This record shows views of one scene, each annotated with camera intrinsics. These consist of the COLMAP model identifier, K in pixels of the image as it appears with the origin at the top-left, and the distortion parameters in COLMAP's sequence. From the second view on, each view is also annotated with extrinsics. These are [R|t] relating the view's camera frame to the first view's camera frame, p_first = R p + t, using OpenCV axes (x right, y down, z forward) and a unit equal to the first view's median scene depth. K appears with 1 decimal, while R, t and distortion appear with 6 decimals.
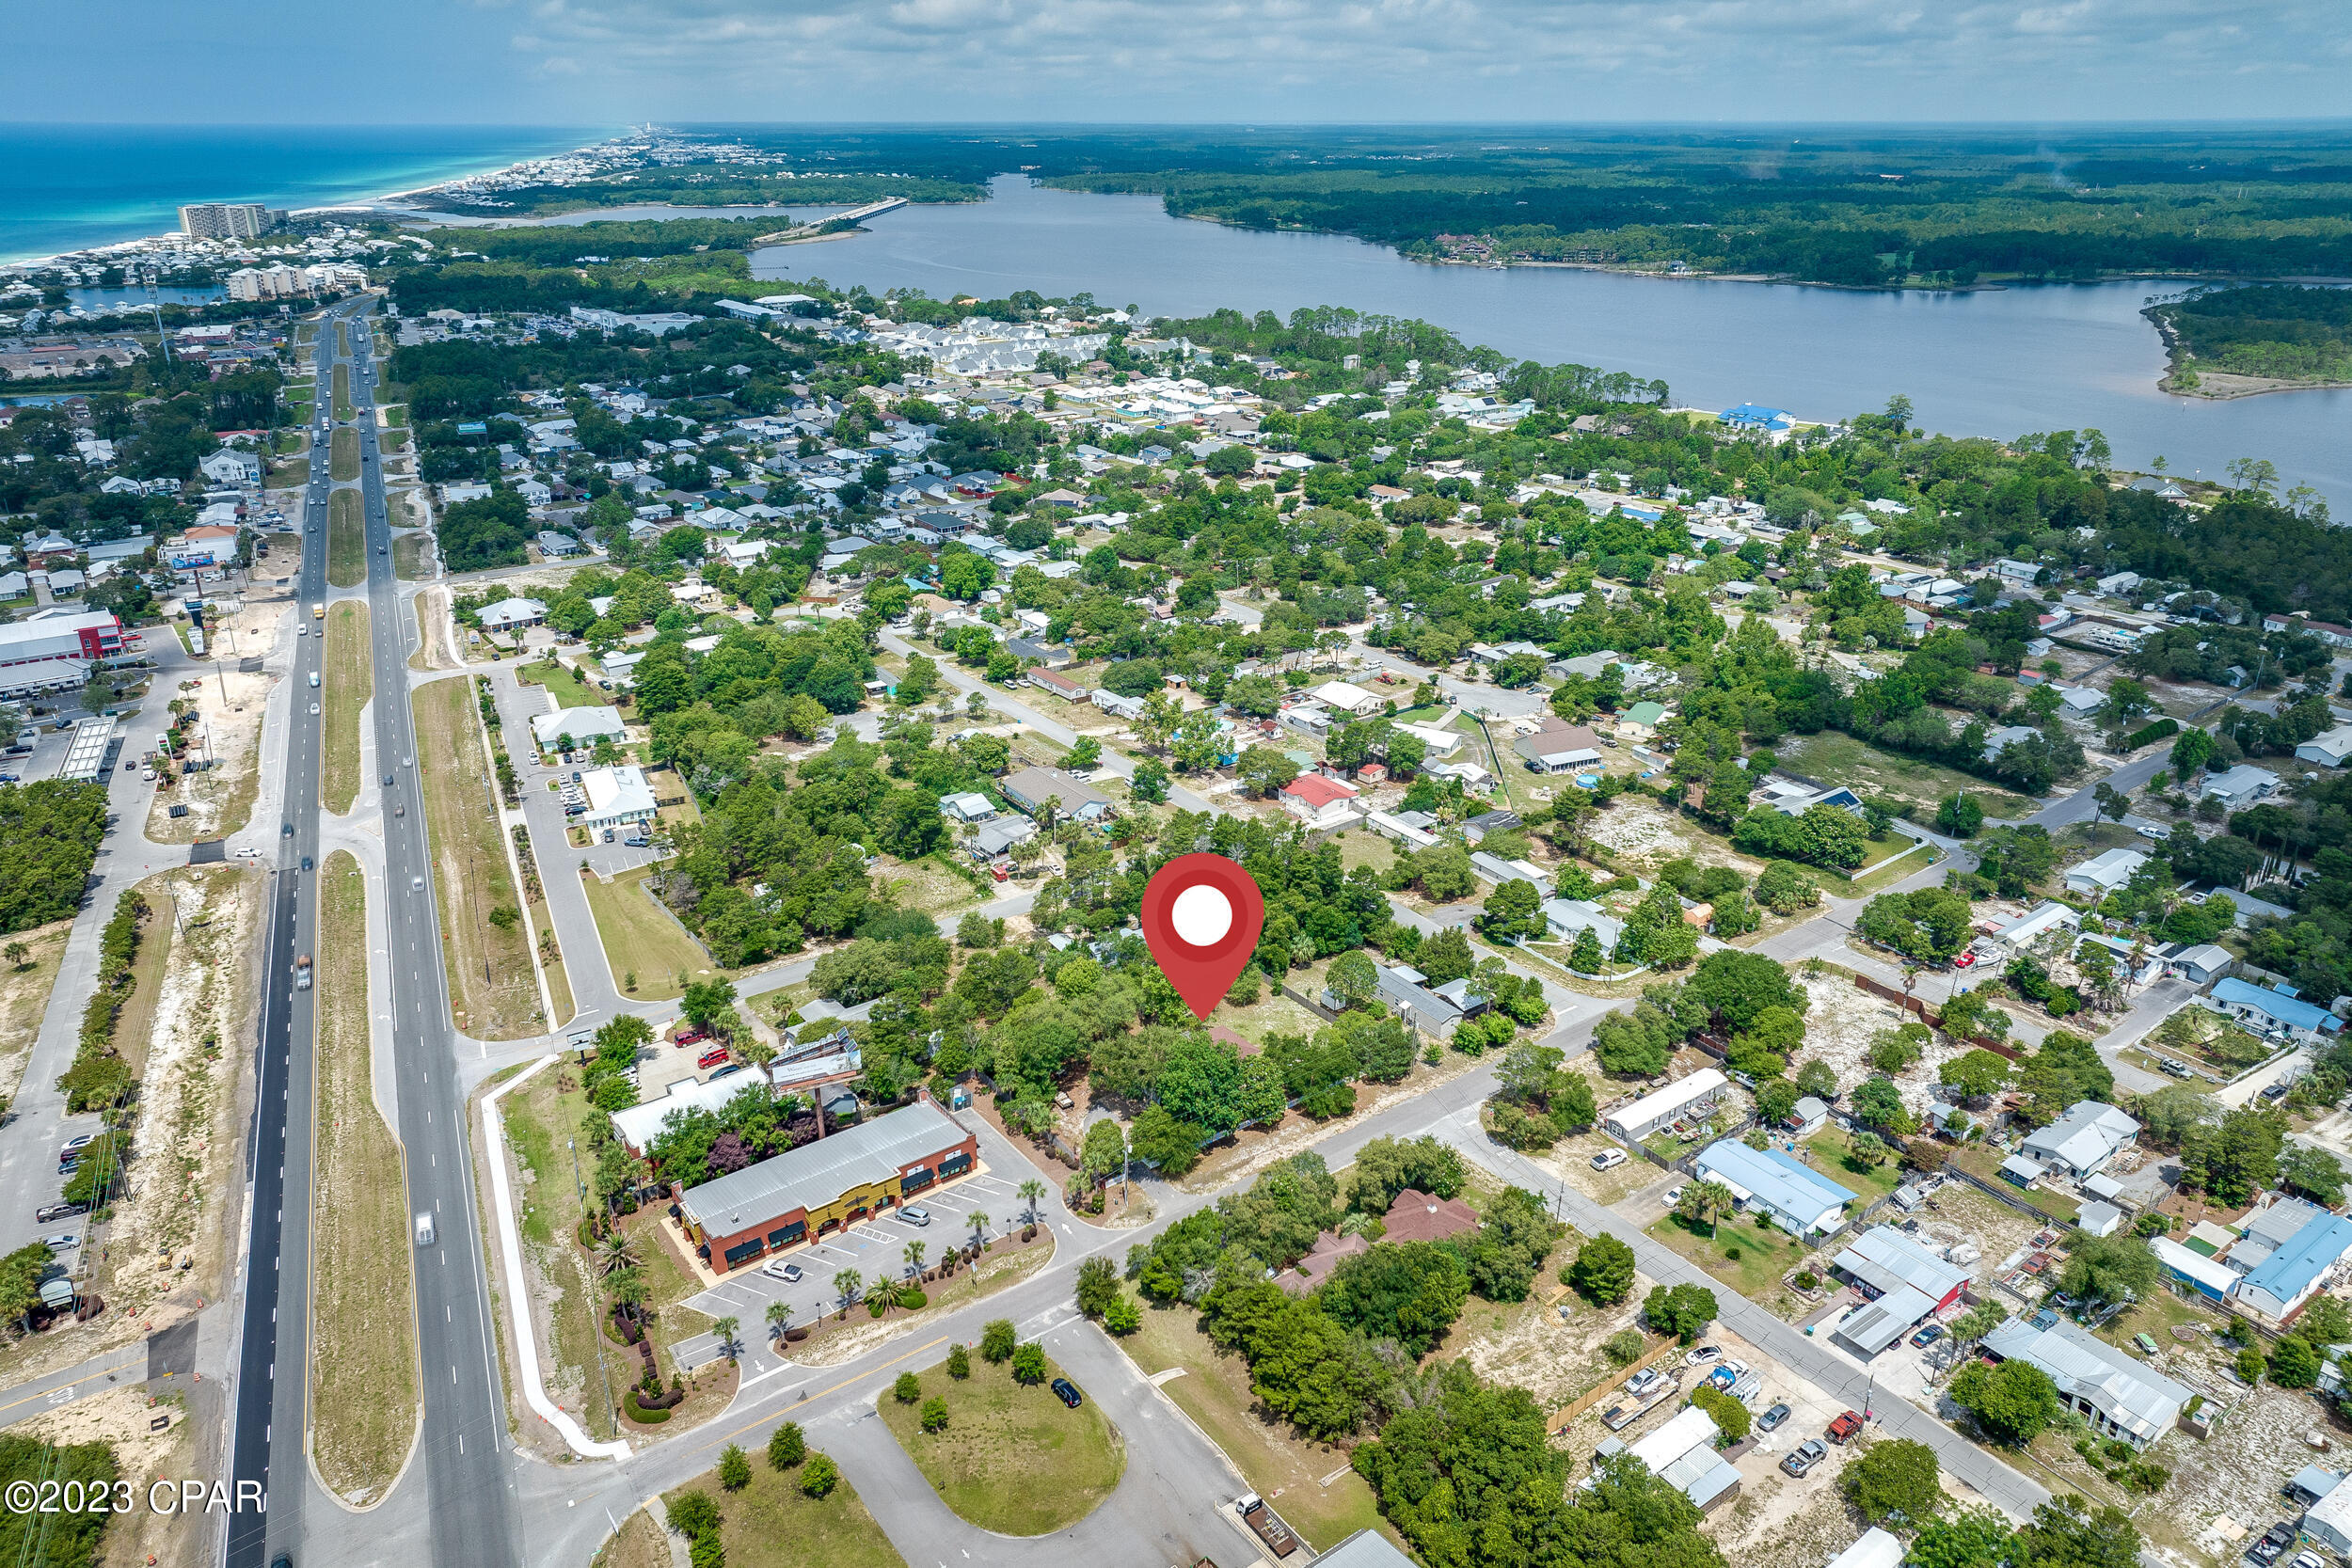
lens RADIAL K [[1623.5, 0, 1190.8], [0, 1623.5, 773.3], [0, 0, 1]] dist [-0.012362, 0.004660]
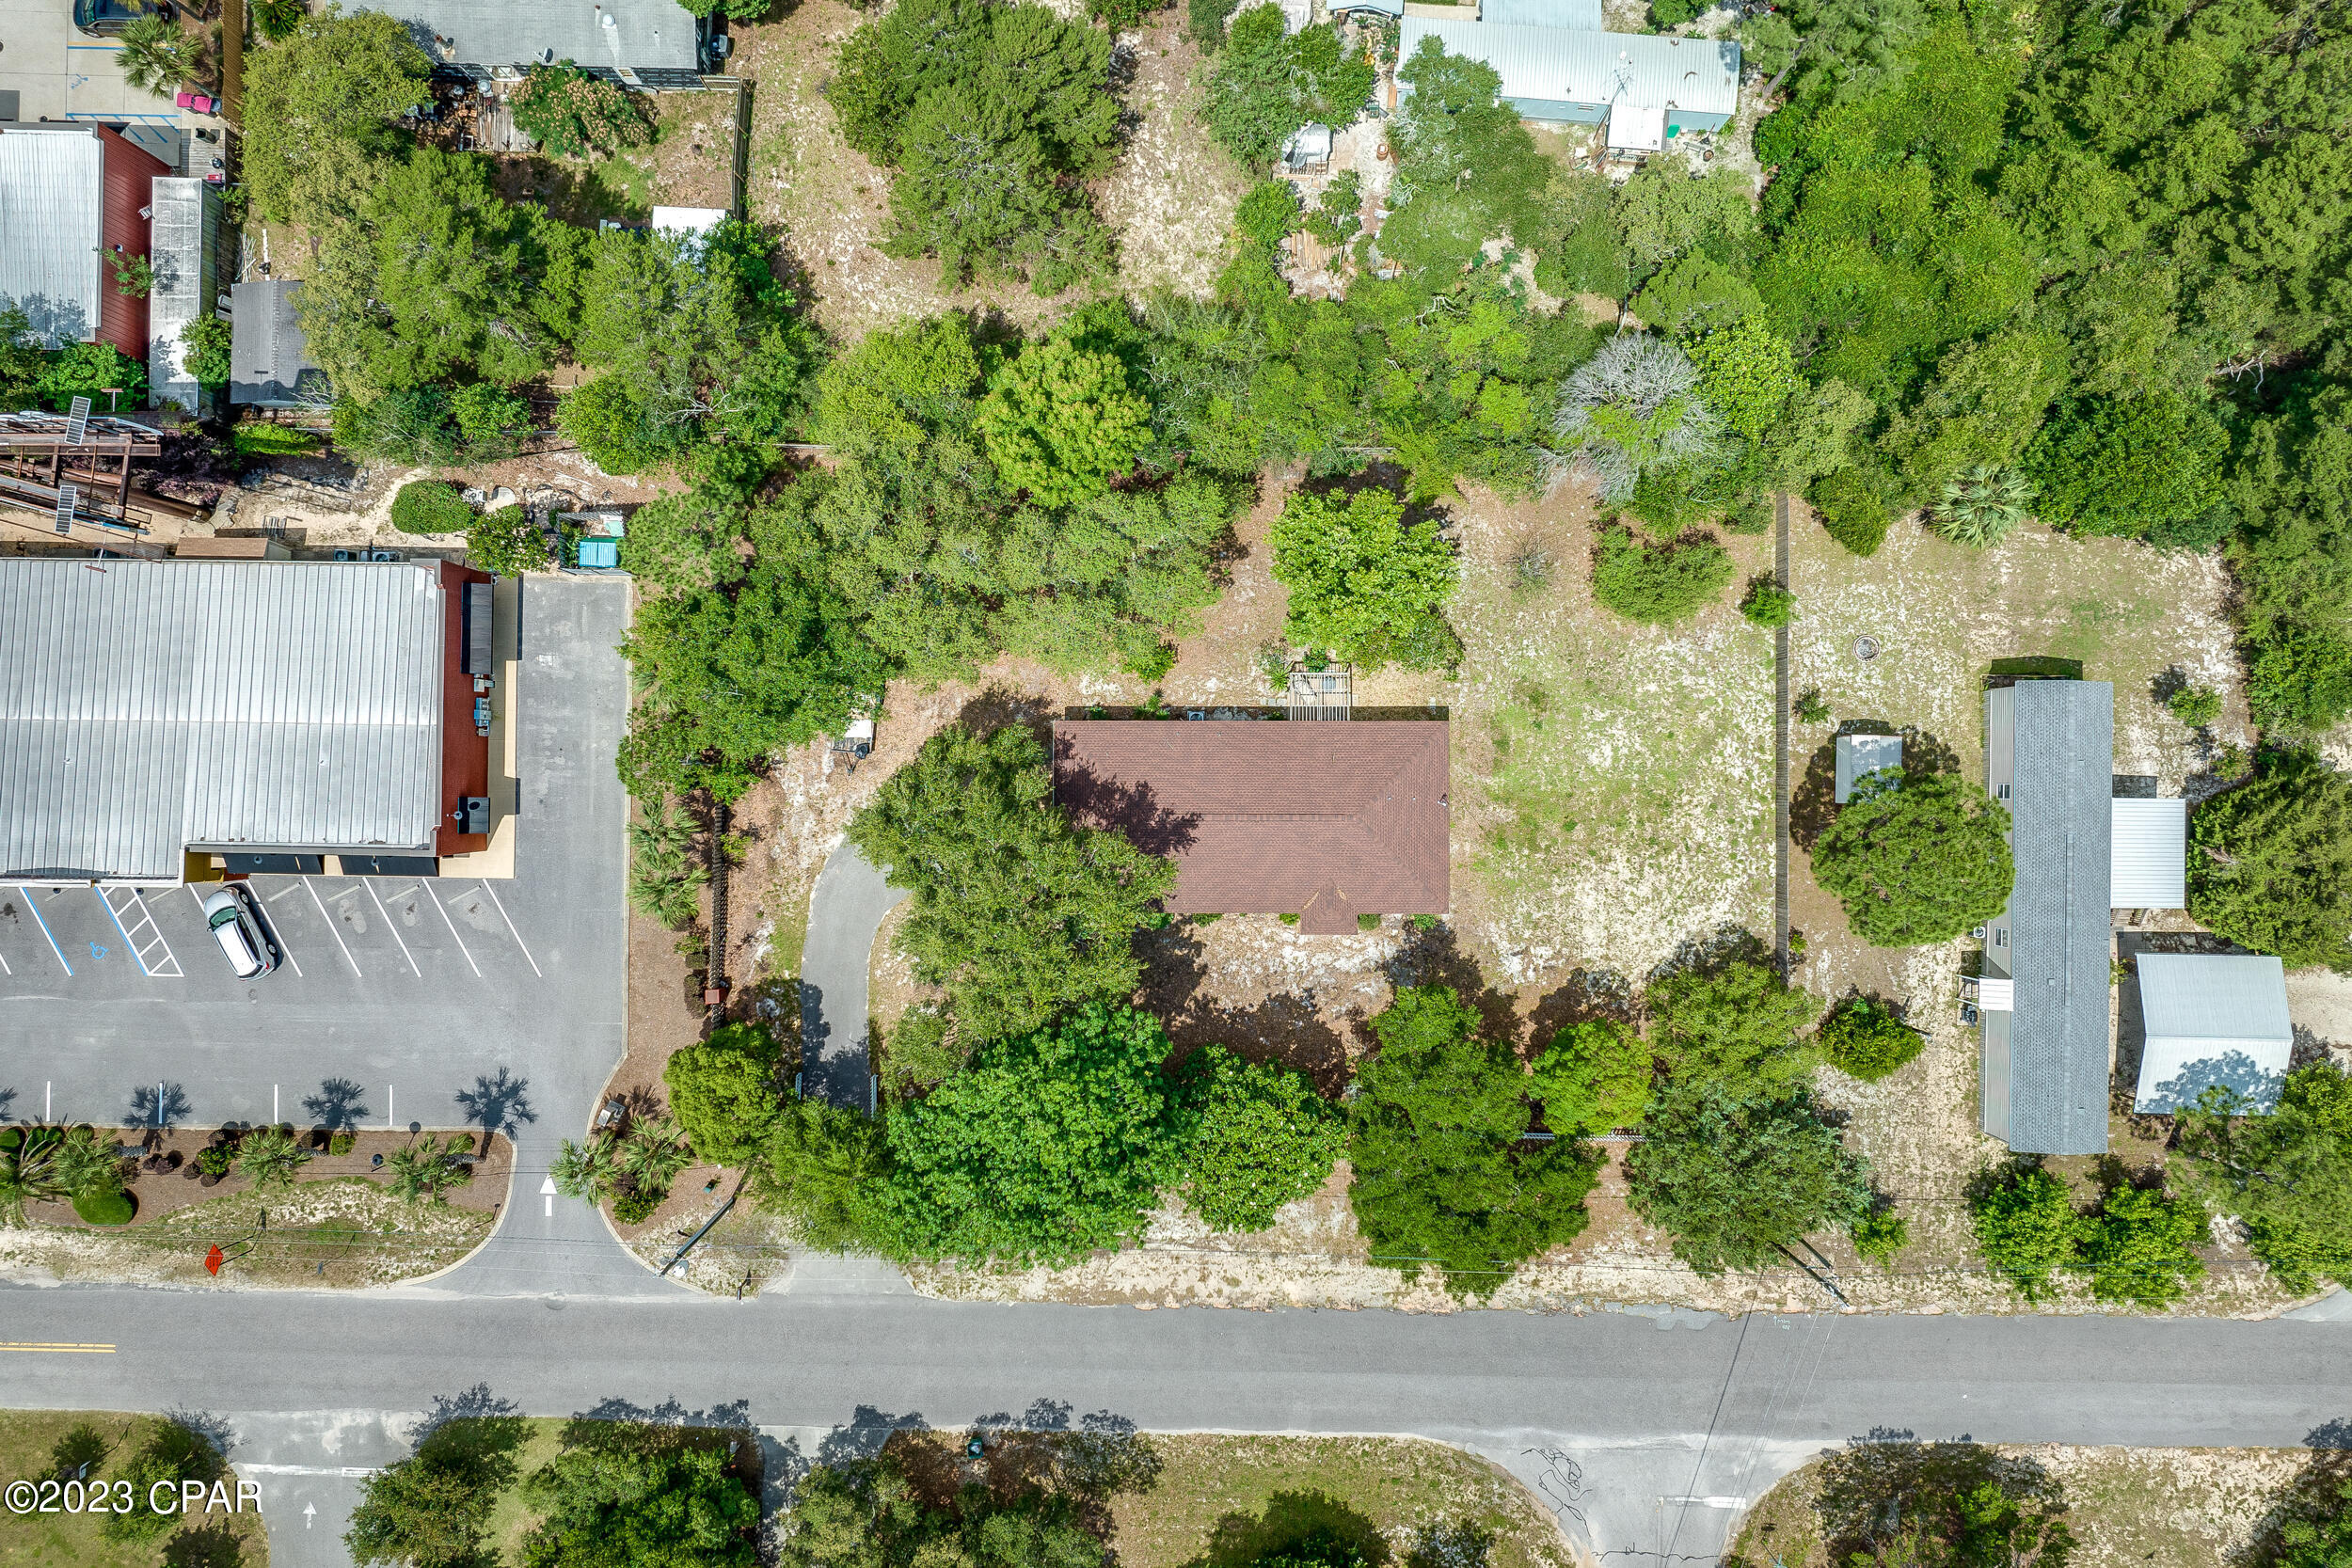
lens RADIAL K [[1623.5, 0, 1176.3], [0, 1623.5, 788.7], [0, 0, 1]] dist [-0.012362, 0.004660]
pose [[0.789228, 0.614017, -0.010129, -0.008183], [-0.223127, 0.302085, 0.926800, -0.084844], [0.572131, -0.729197, 0.375418, 0.603800]]
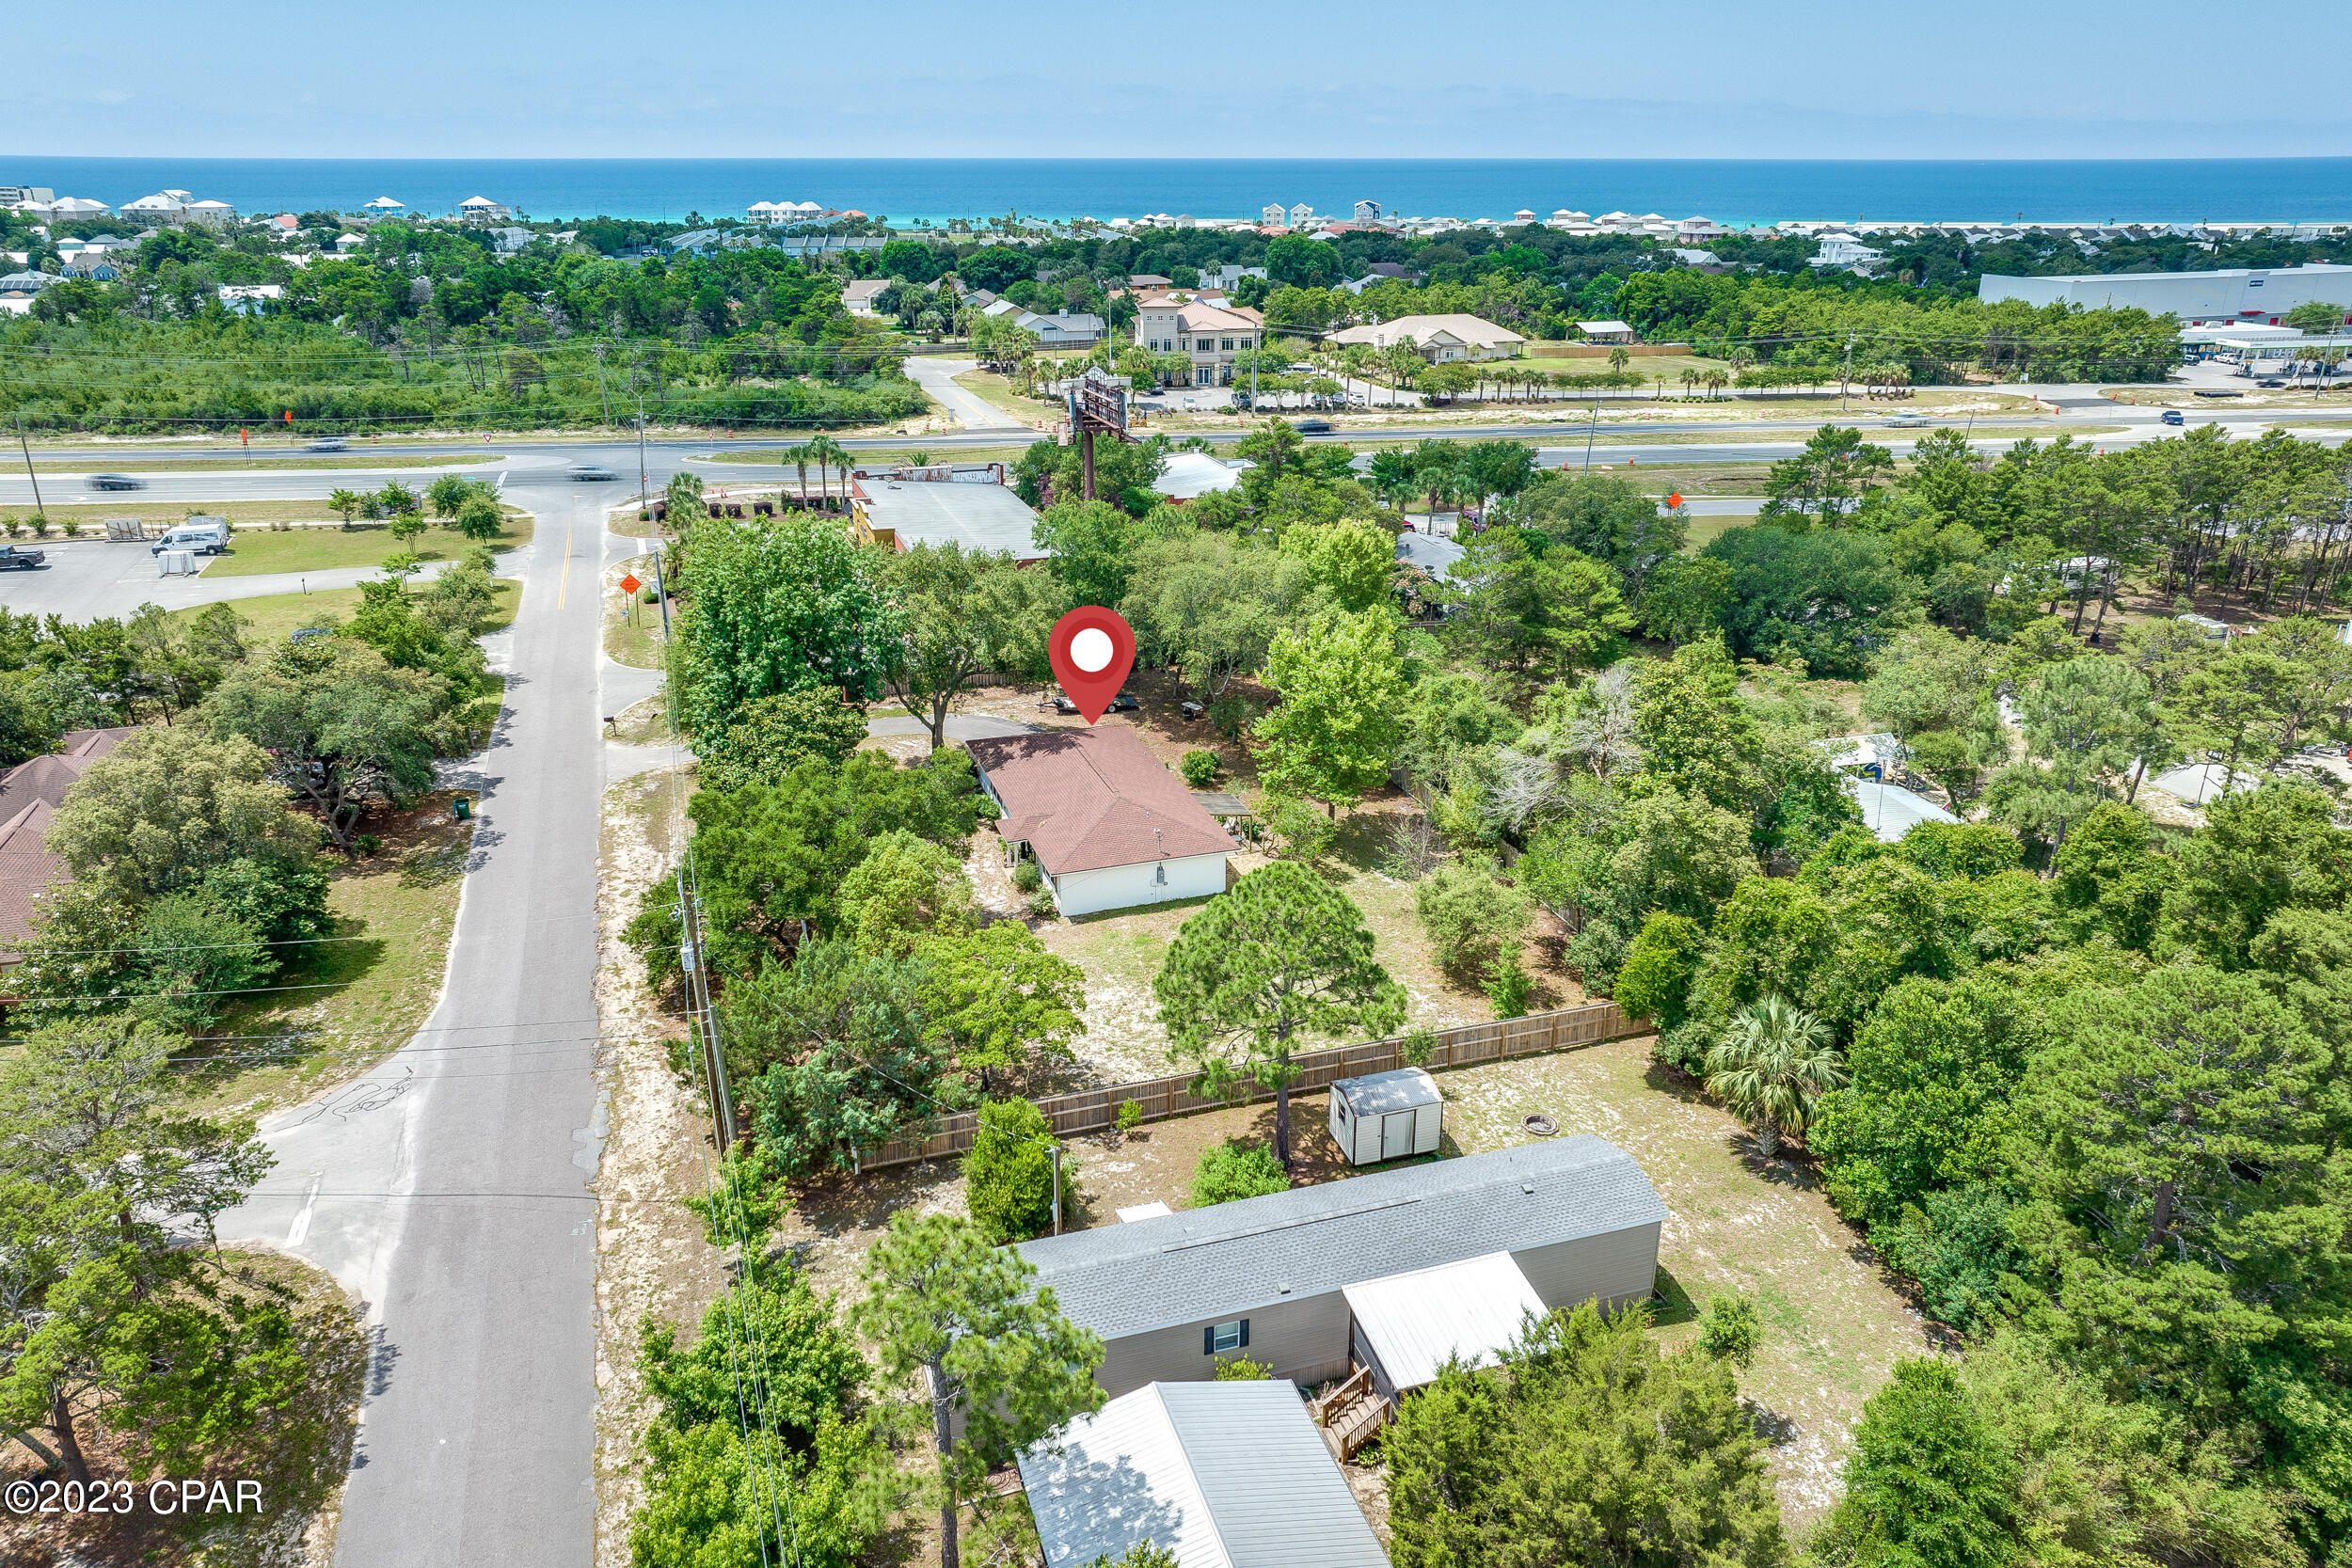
lens RADIAL K [[1623.5, 0, 1178.6], [0, 1623.5, 781.5], [0, 0, 1]] dist [-0.012362, 0.004660]
pose [[-0.323793, 0.336752, -0.884170, 0.207680], [-0.353011, 0.824030, 0.443124, 0.008992], [0.877805, 0.455602, -0.147938, 0.737404]]
